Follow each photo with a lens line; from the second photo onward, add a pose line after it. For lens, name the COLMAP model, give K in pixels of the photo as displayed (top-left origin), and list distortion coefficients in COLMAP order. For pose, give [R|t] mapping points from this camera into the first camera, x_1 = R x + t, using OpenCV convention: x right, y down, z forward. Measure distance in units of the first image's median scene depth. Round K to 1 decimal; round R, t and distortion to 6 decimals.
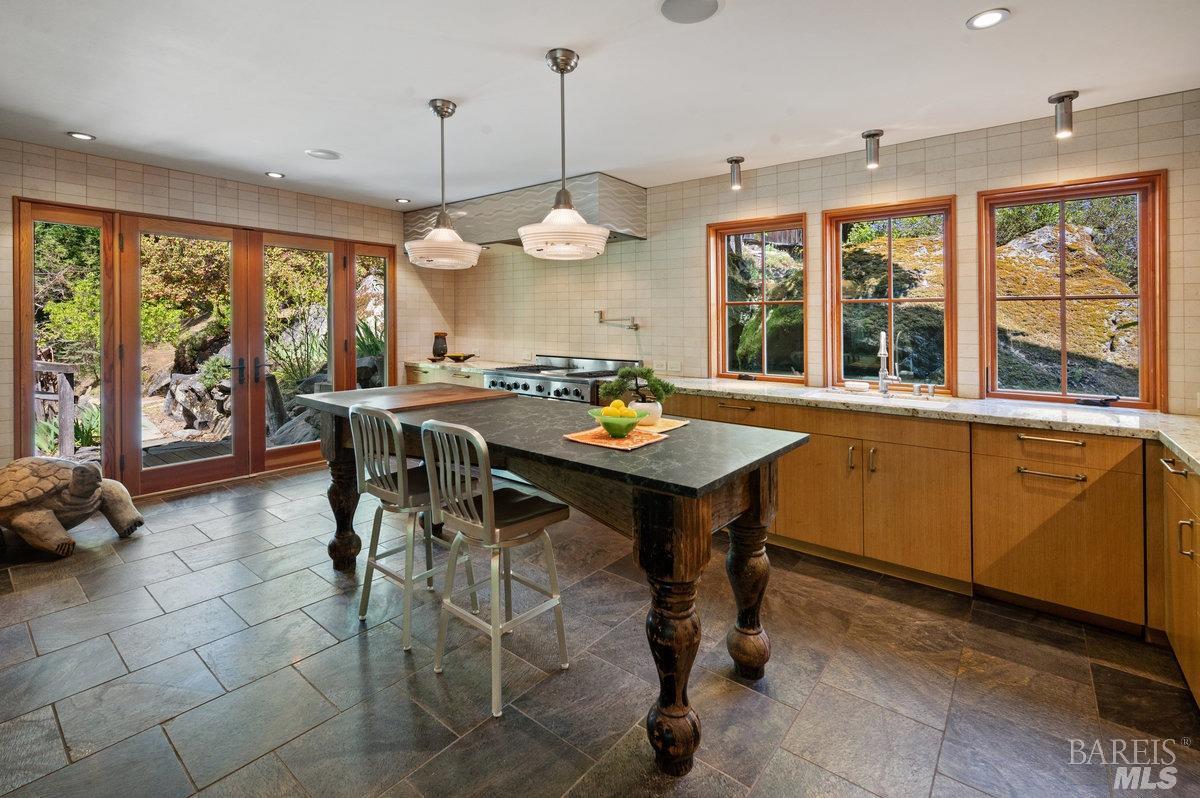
lens RADIAL K [[540.2, 0, 600.0], [0, 540.2, 399.0], [0, 0, 1]] dist [-0.057850, -0.000136]
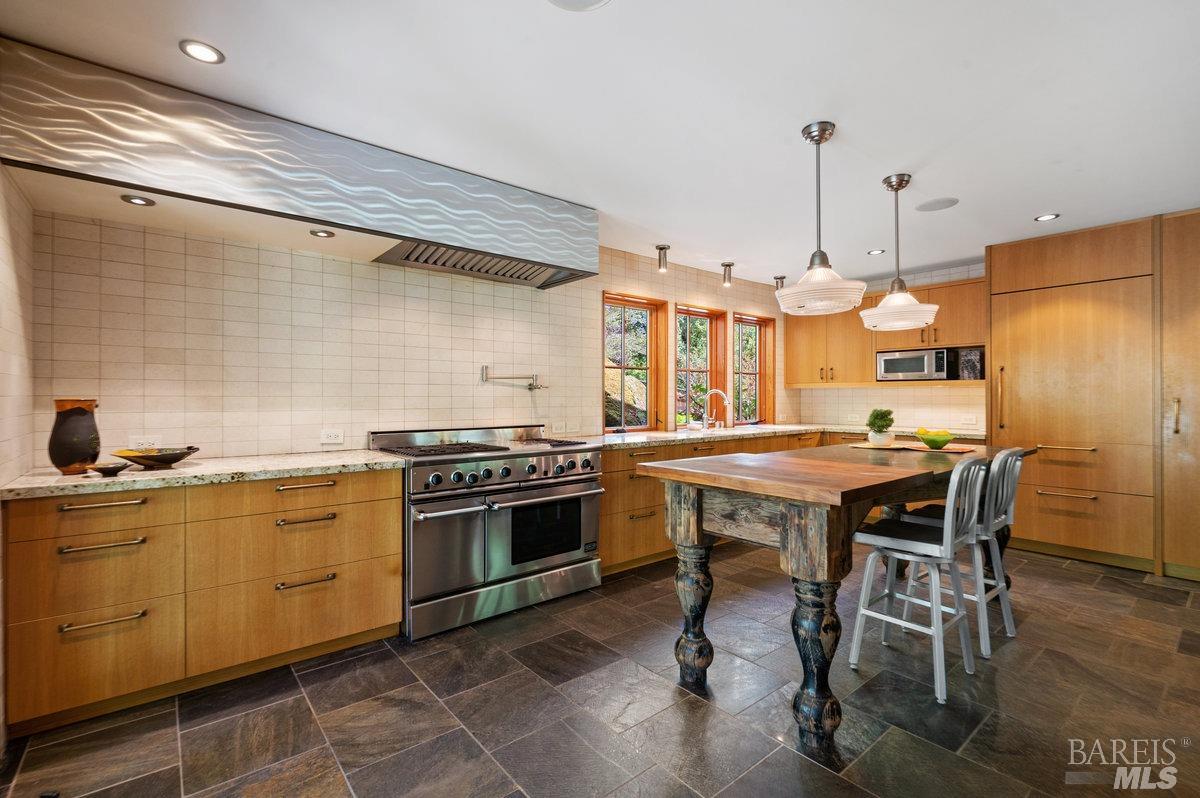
lens RADIAL K [[528.2, 0, 600.0], [0, 528.2, 399.0], [0, 0, 1]] dist [-0.000296, -0.000027]
pose [[0.205771, -0.014268, 0.978496, -0.744698], [0.136982, 0.990469, -0.014364, -0.088012], [-0.968965, 0.136992, 0.205765, 0.731804]]
